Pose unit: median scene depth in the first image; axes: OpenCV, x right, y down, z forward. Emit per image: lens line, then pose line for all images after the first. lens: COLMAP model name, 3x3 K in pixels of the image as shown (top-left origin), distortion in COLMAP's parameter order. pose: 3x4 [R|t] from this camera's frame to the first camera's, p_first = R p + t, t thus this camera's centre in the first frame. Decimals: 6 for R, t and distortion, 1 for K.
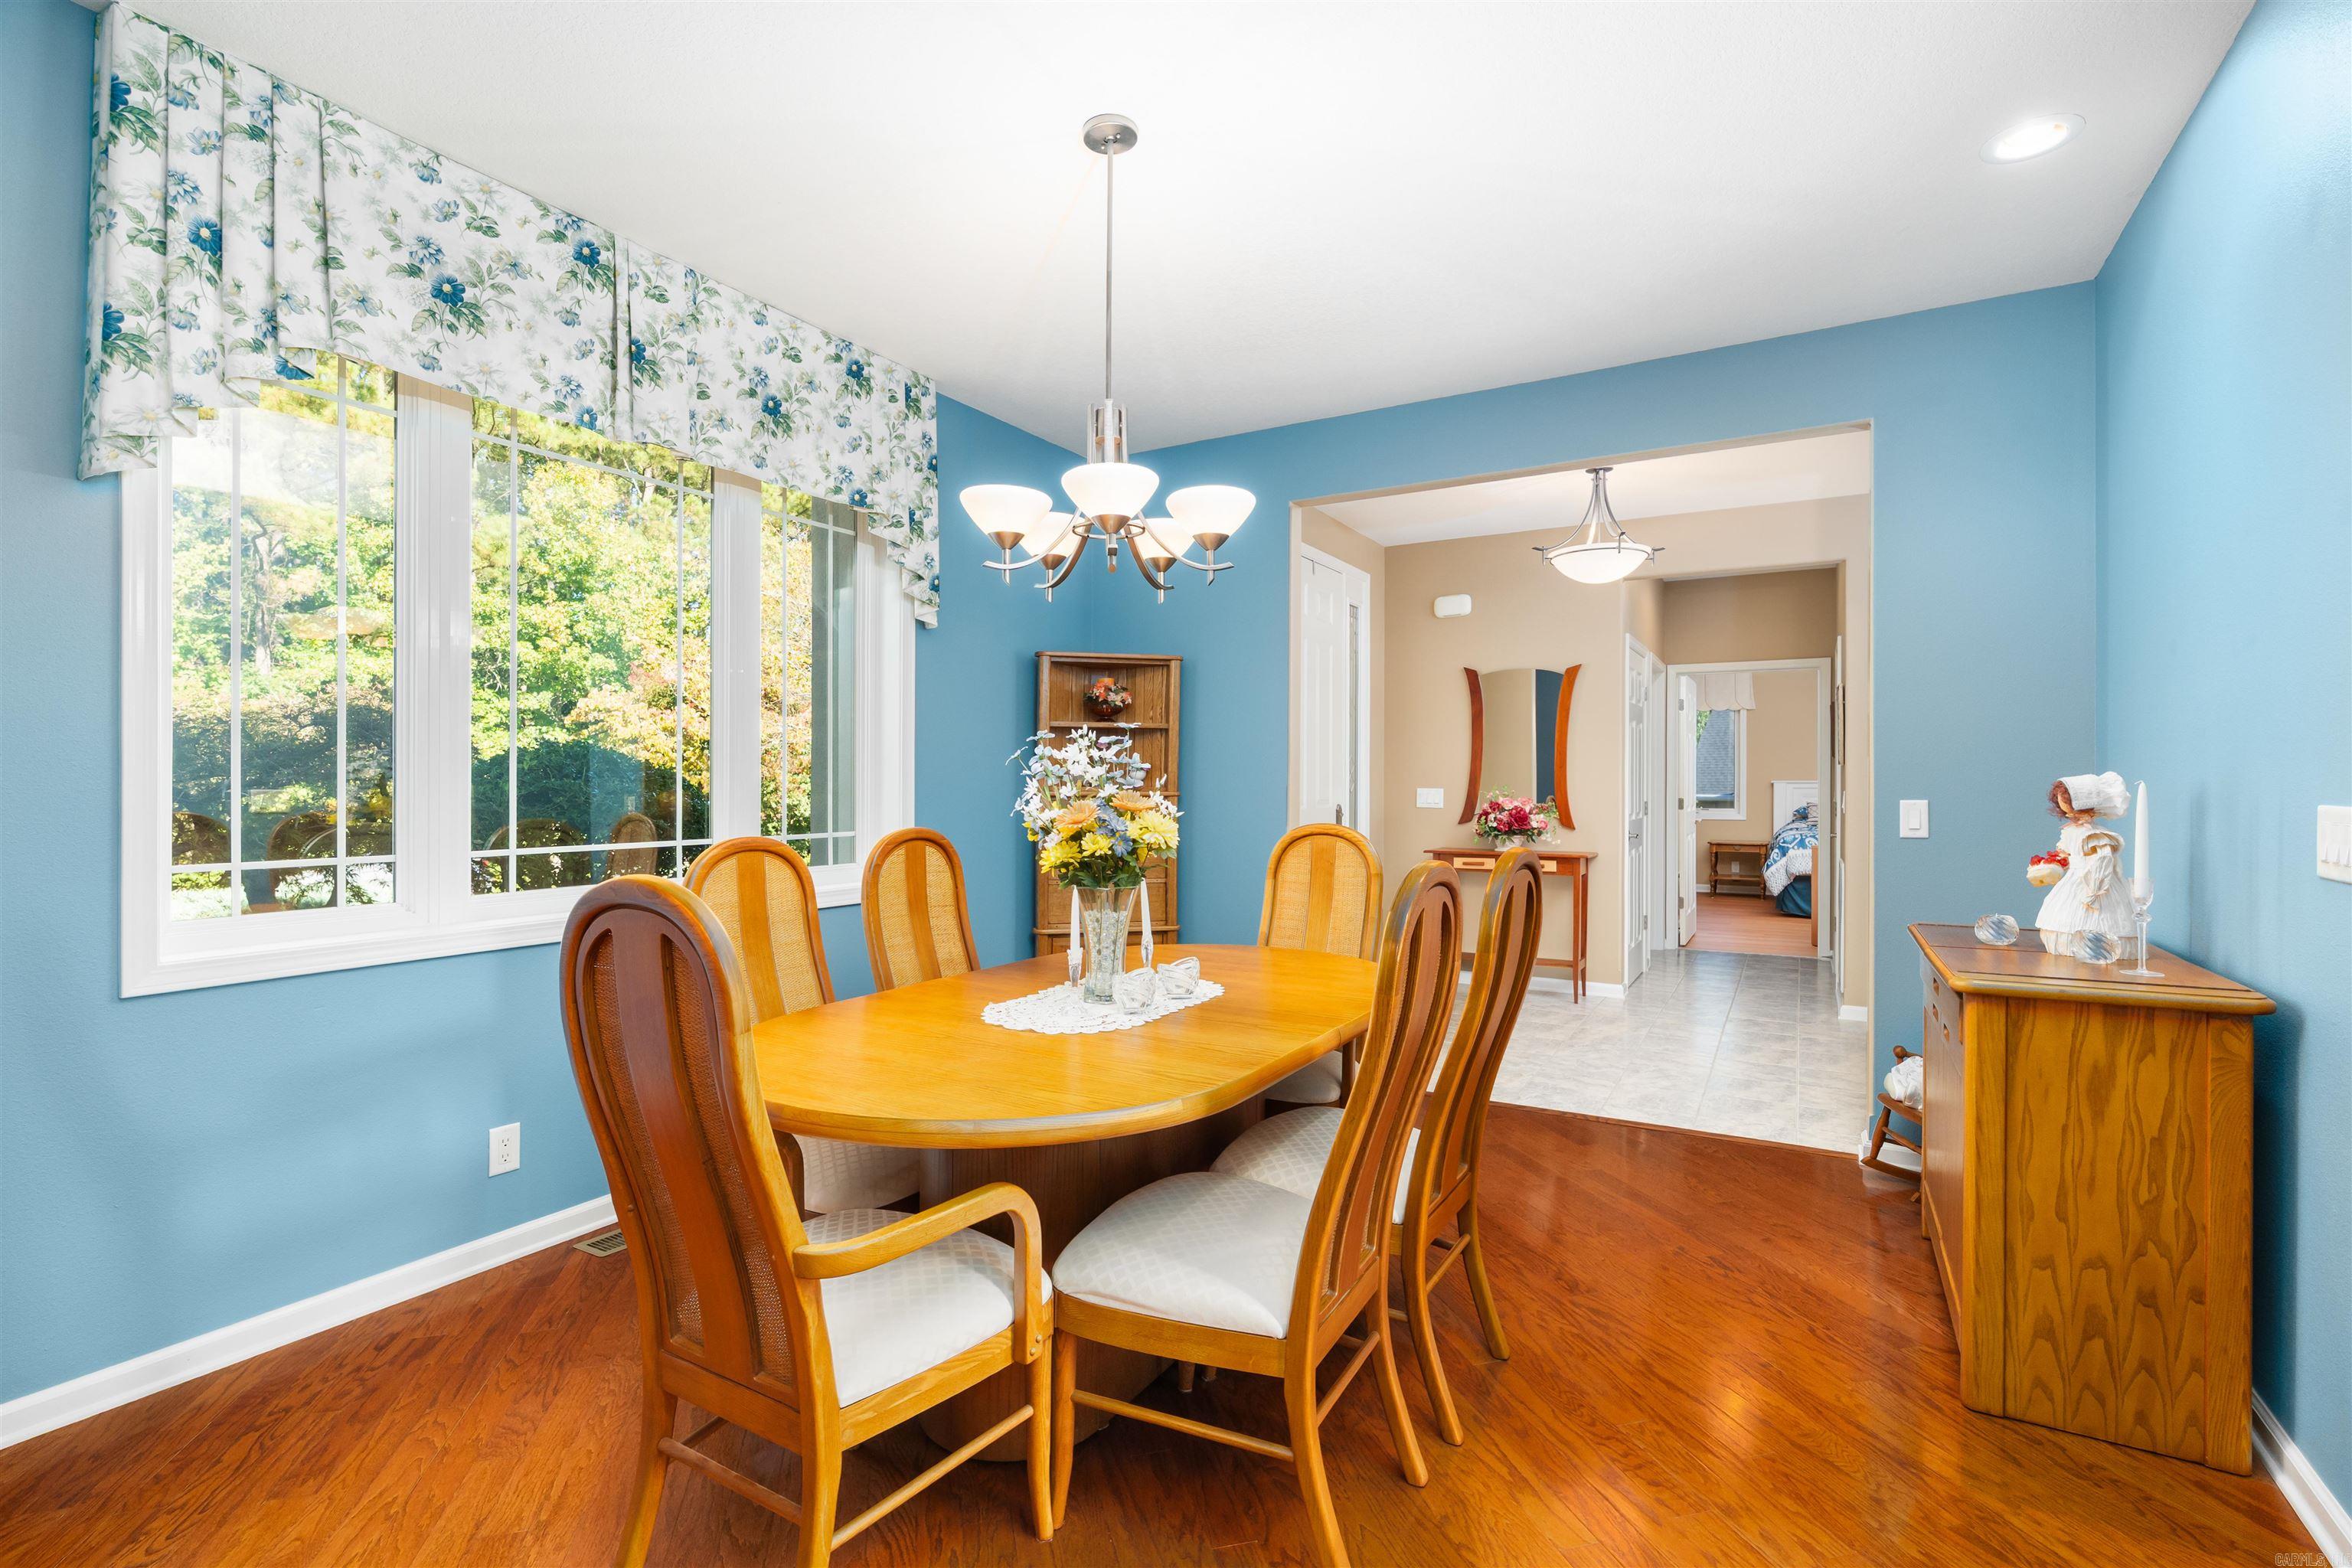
lens RADIAL K [[1089.9, 0, 1176.0], [0, 1089.9, 784.0], [0, 0, 1]] dist [0.000670, 0.000193]
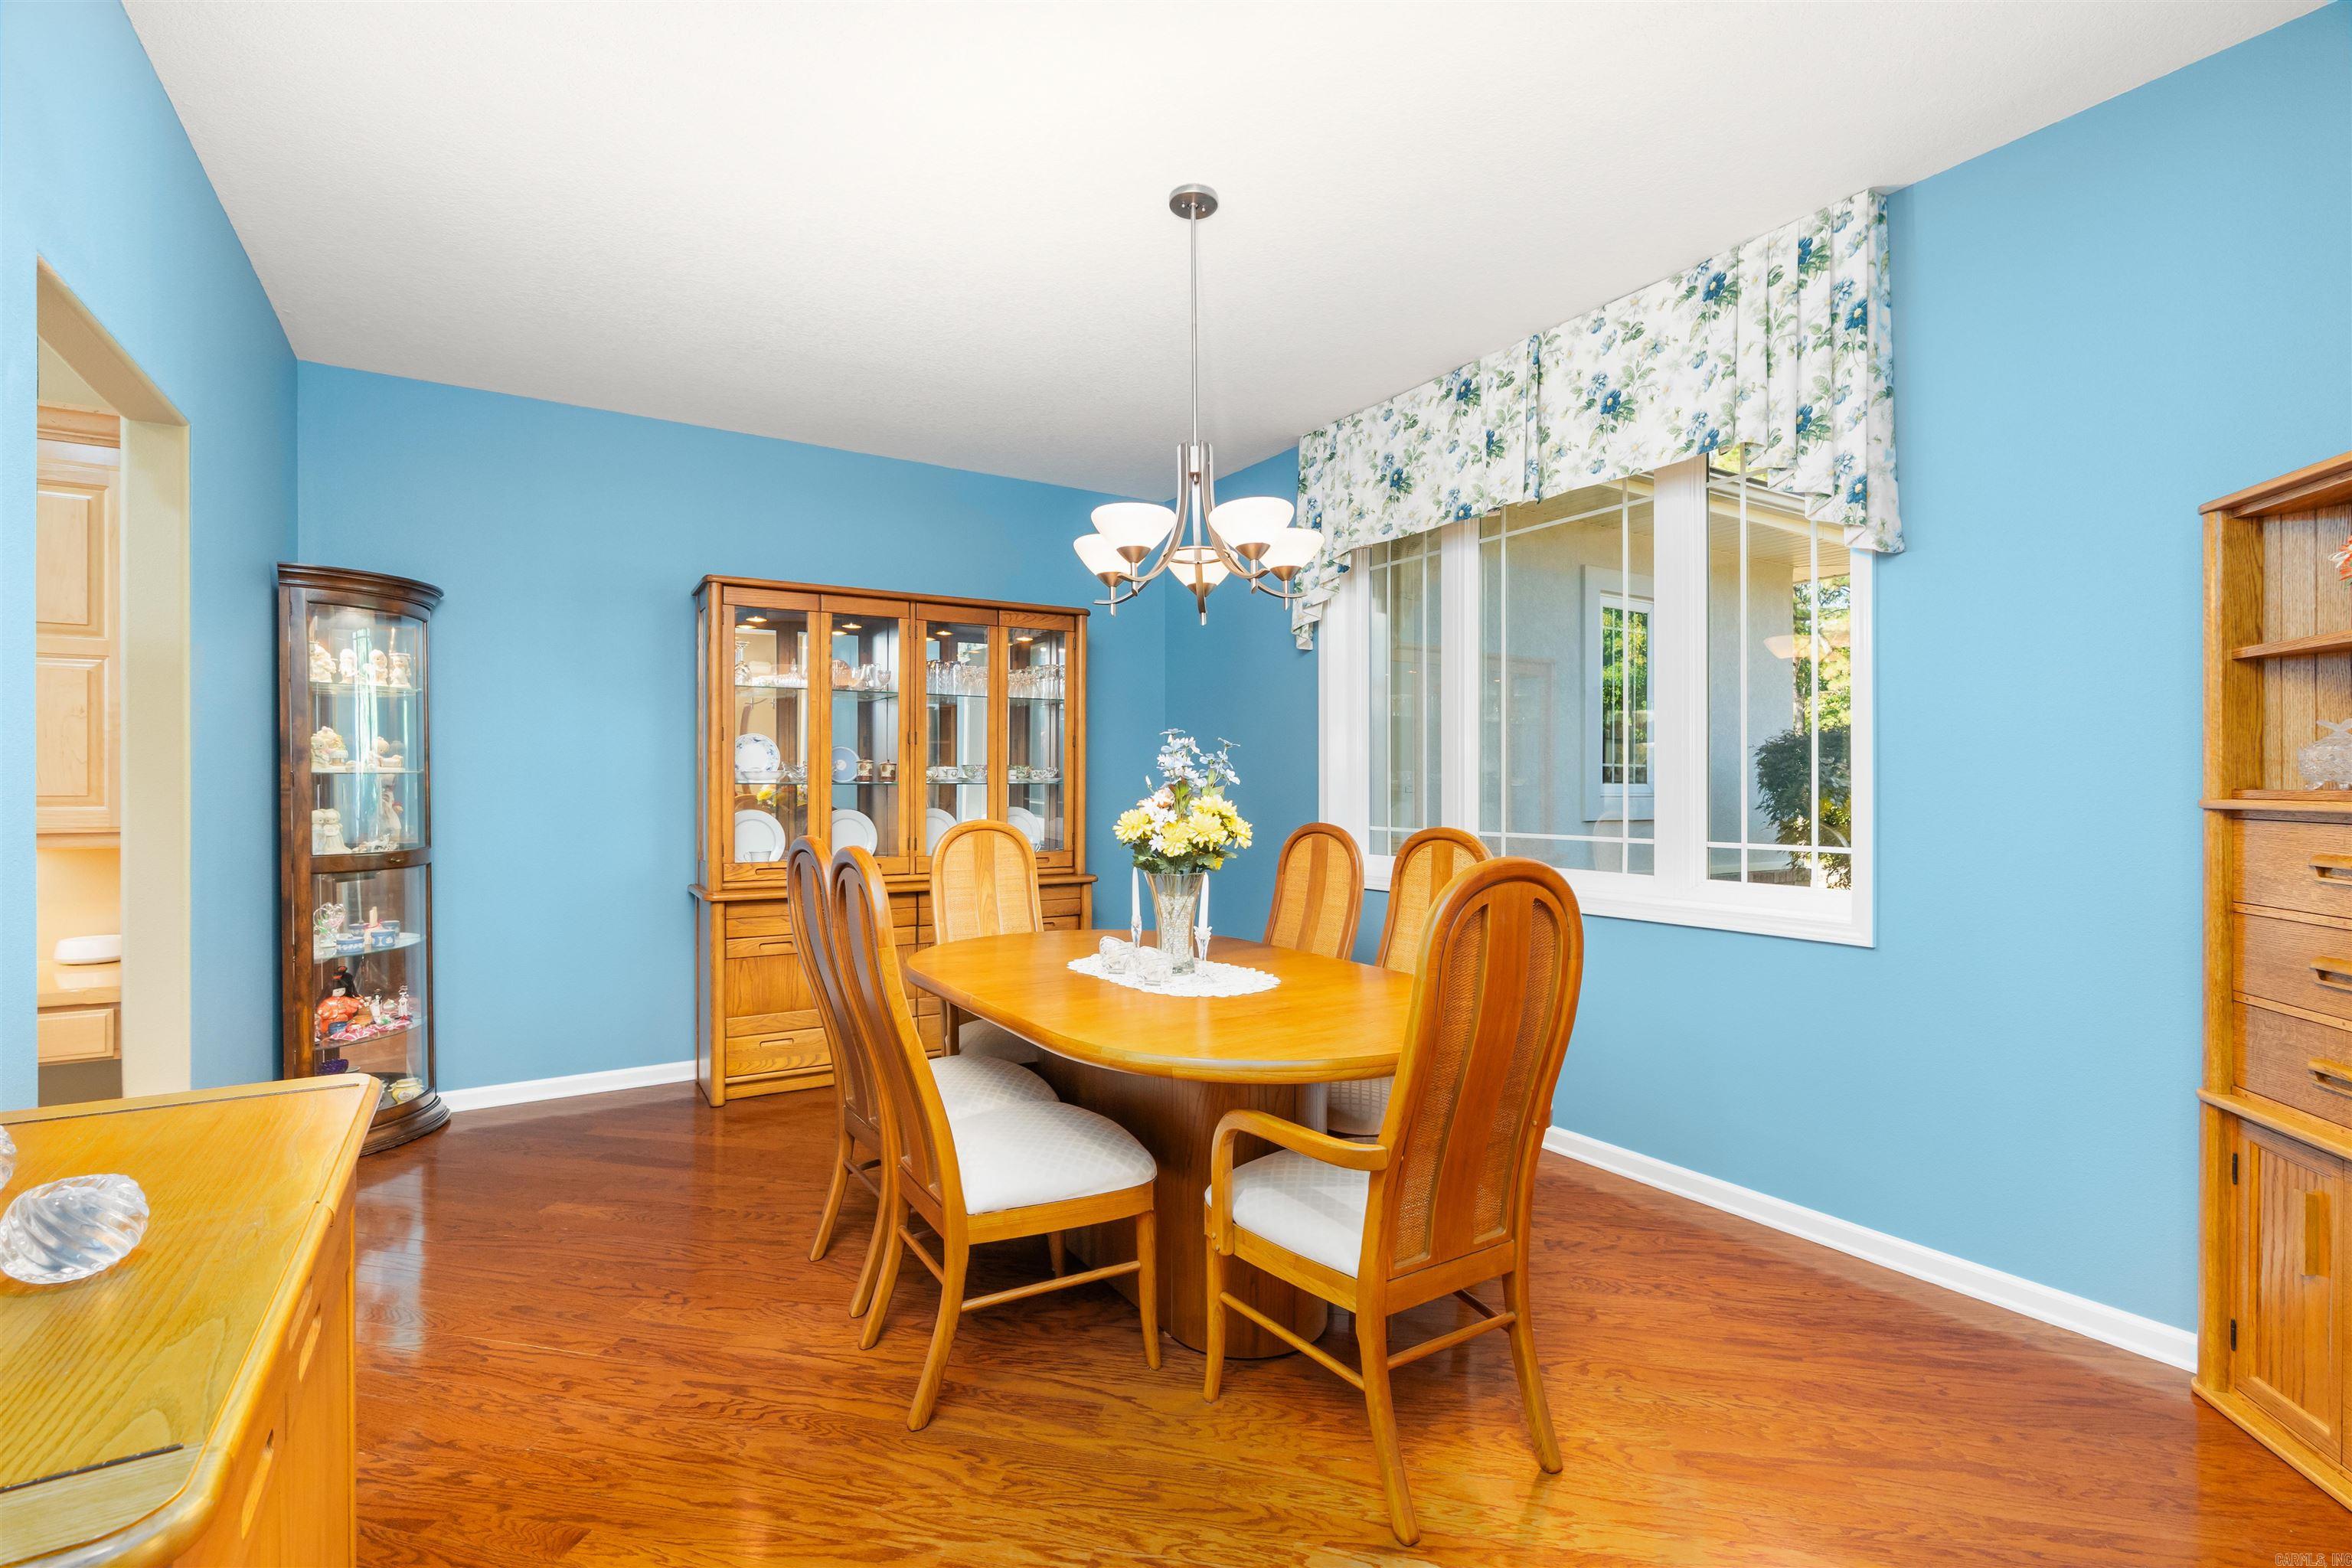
lens RADIAL K [[1061.4, 0, 1176.0], [0, 1061.4, 784.0], [0, 0, 1]] dist [-0.009923, 0.000033]
pose [[-0.459469, -0.003732, -0.888186, 0.679746], [-0.000241, 0.999992, -0.004078, 0.005342], [0.888194, -0.001660, -0.459466, 1.111118]]
